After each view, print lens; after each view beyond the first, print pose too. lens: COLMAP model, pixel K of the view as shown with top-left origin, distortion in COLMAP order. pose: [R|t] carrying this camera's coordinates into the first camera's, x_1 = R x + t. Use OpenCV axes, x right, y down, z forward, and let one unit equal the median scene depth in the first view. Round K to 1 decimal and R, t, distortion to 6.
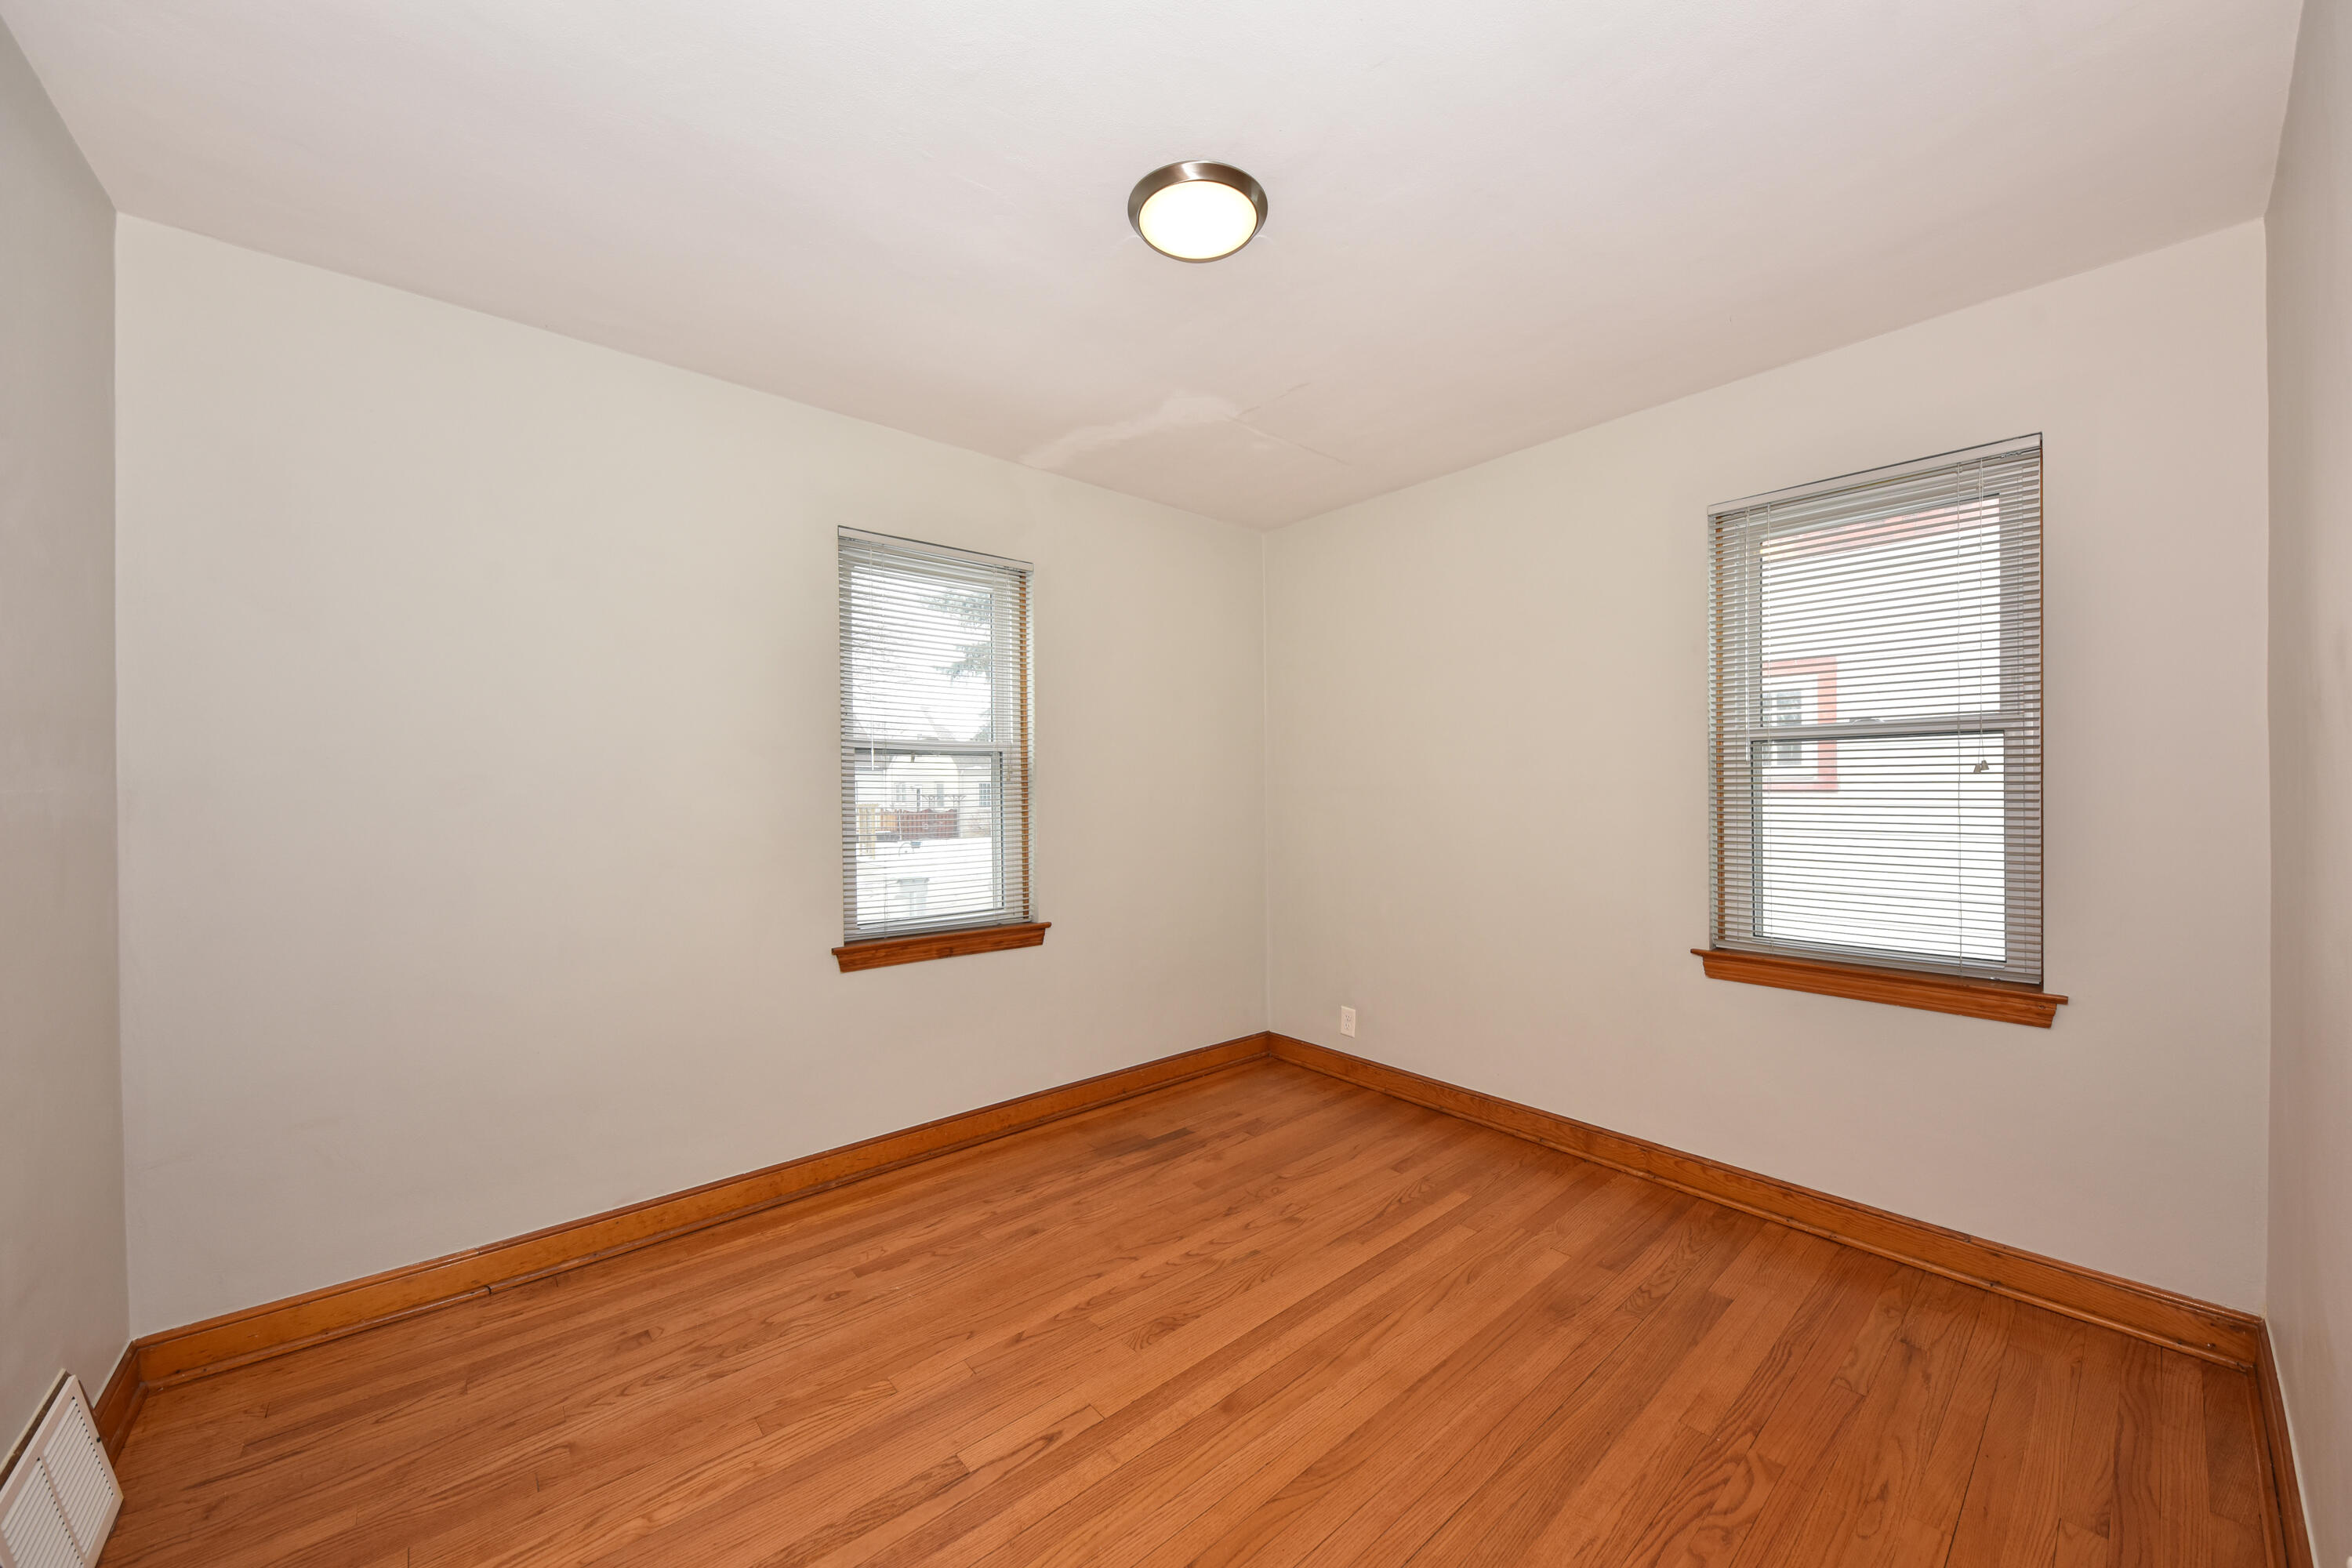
lens RADIAL K [[861.5, 0, 1173.2], [0, 861.5, 792.9], [0, 0, 1]] dist [-0.000161, -0.000028]
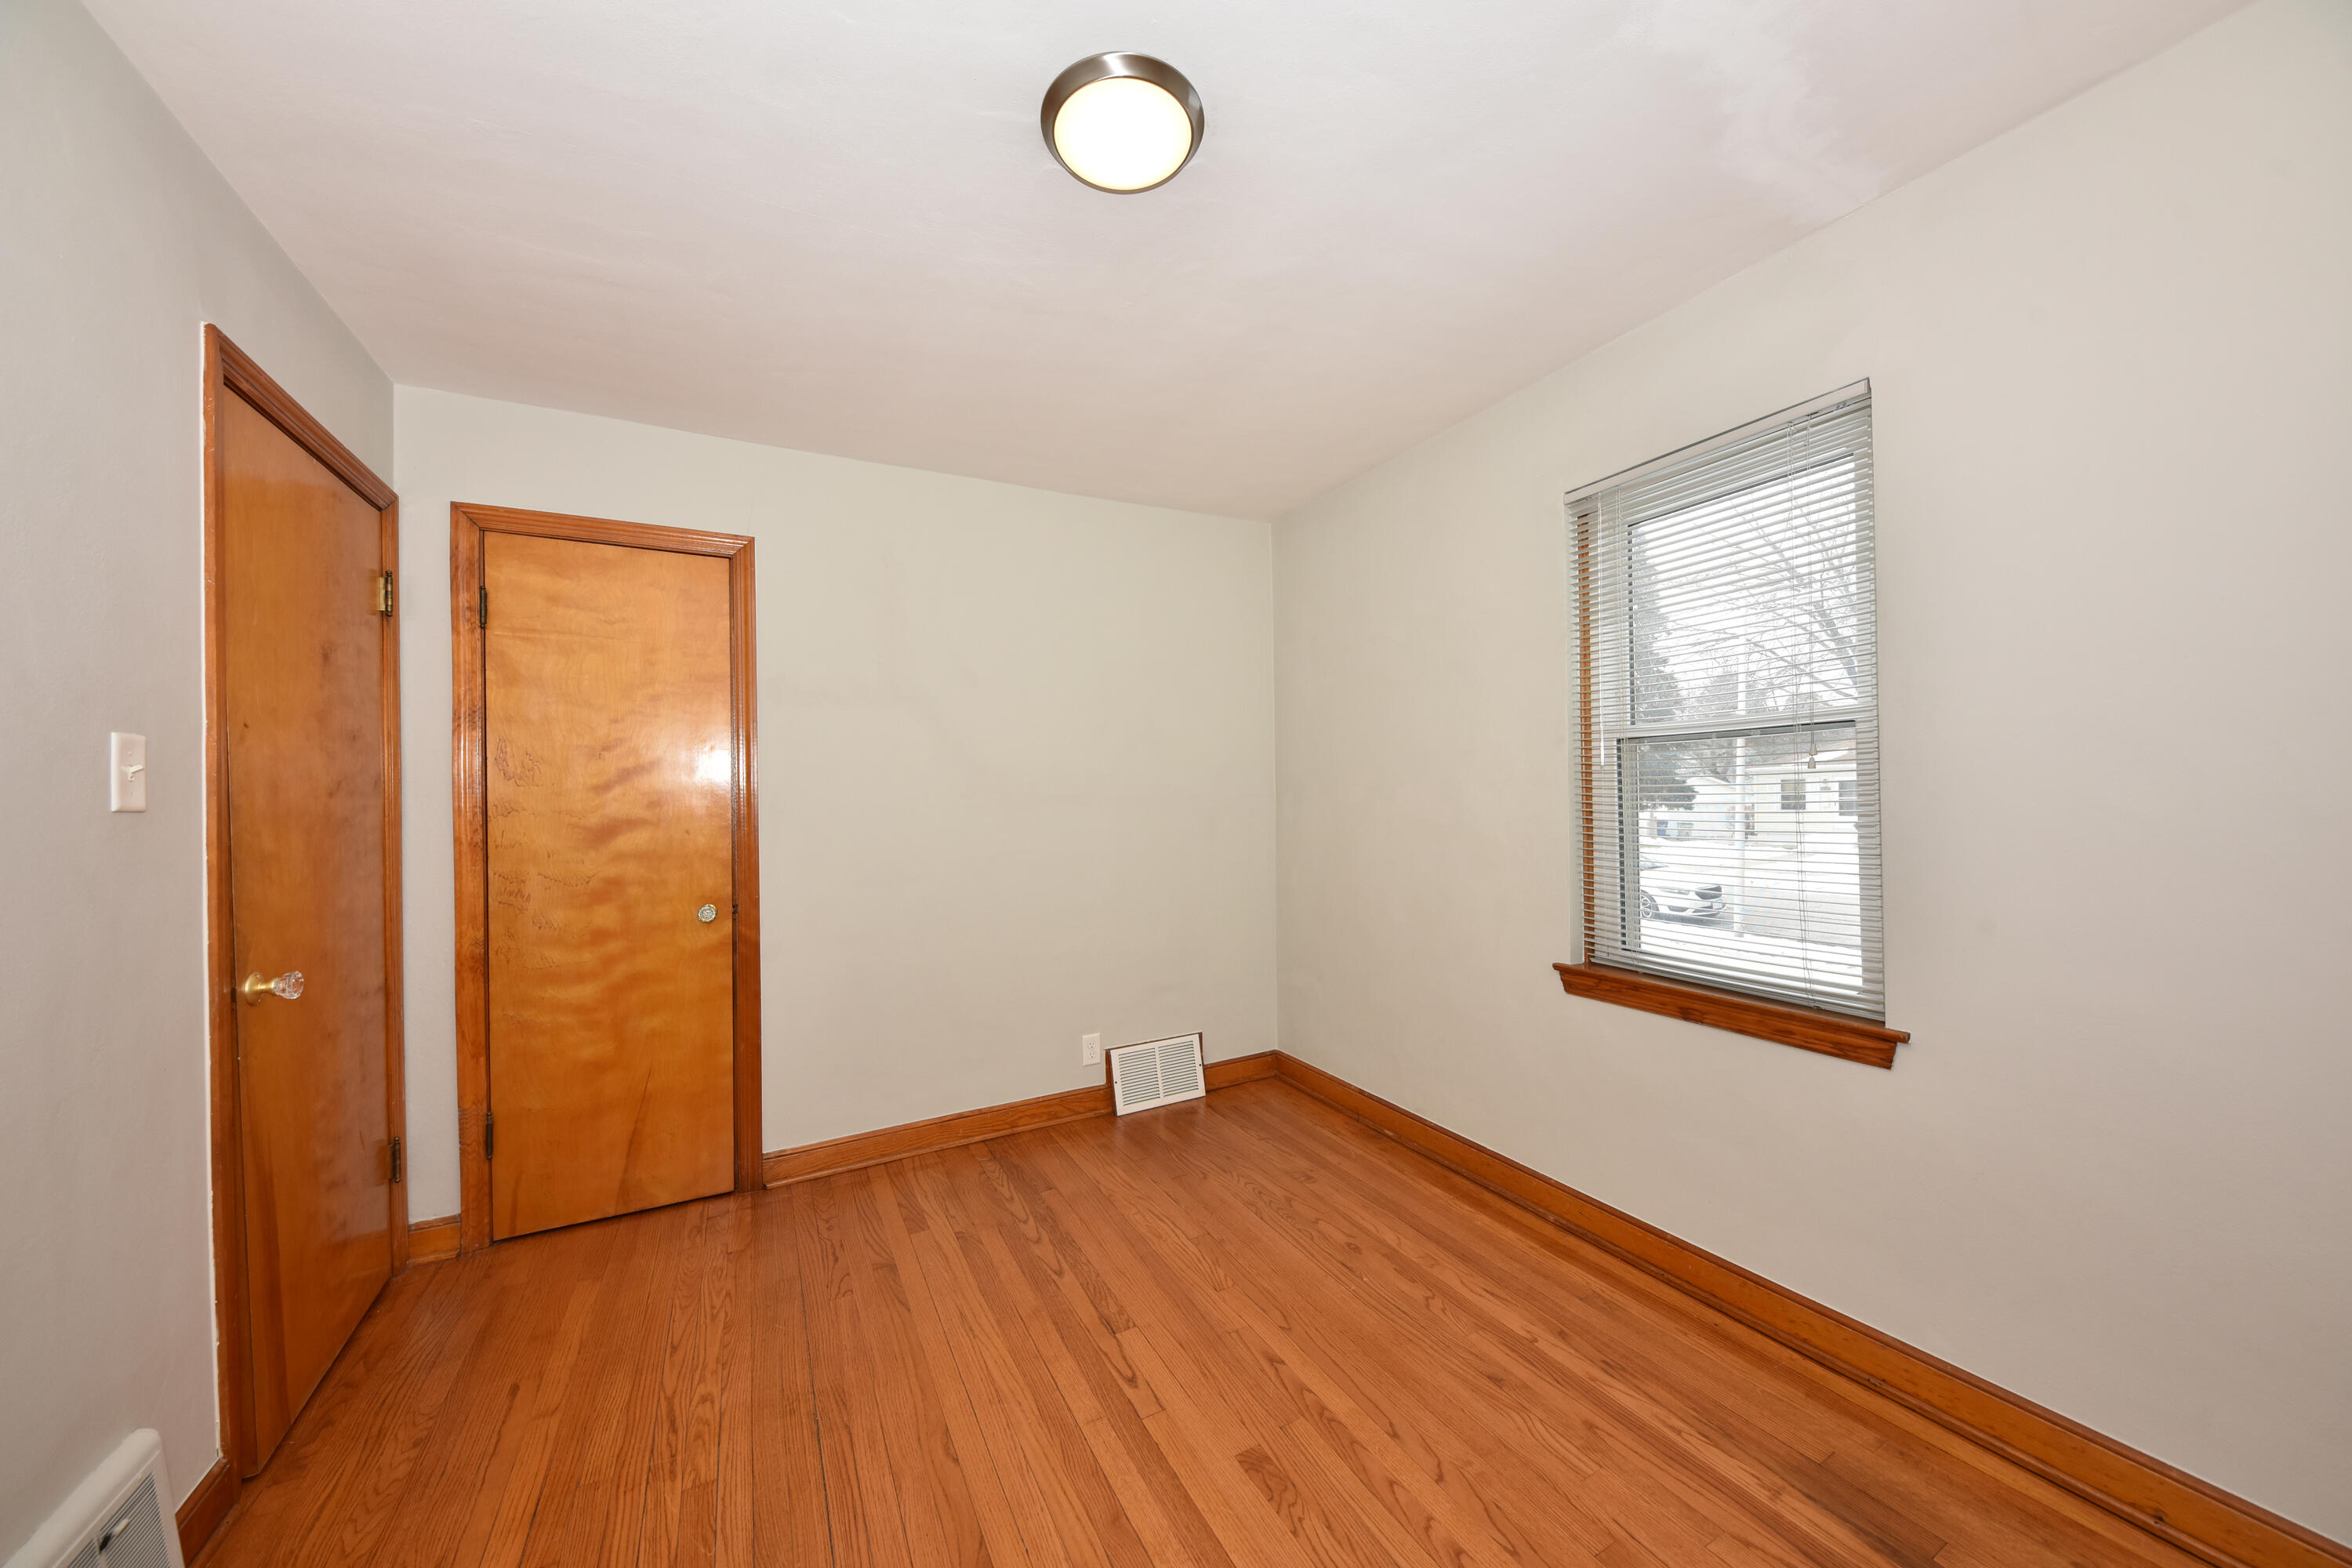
lens RADIAL K [[805.6, 0, 1172.0], [0, 805.6, 782.2], [0, 0, 1]] dist [0.004536, -0.003653]
pose [[-0.224422, -0.003480, -0.974486, 0.640331], [0.010787, 0.999923, -0.006055, -0.011166], [0.974432, -0.011871, -0.224368, 0.960702]]
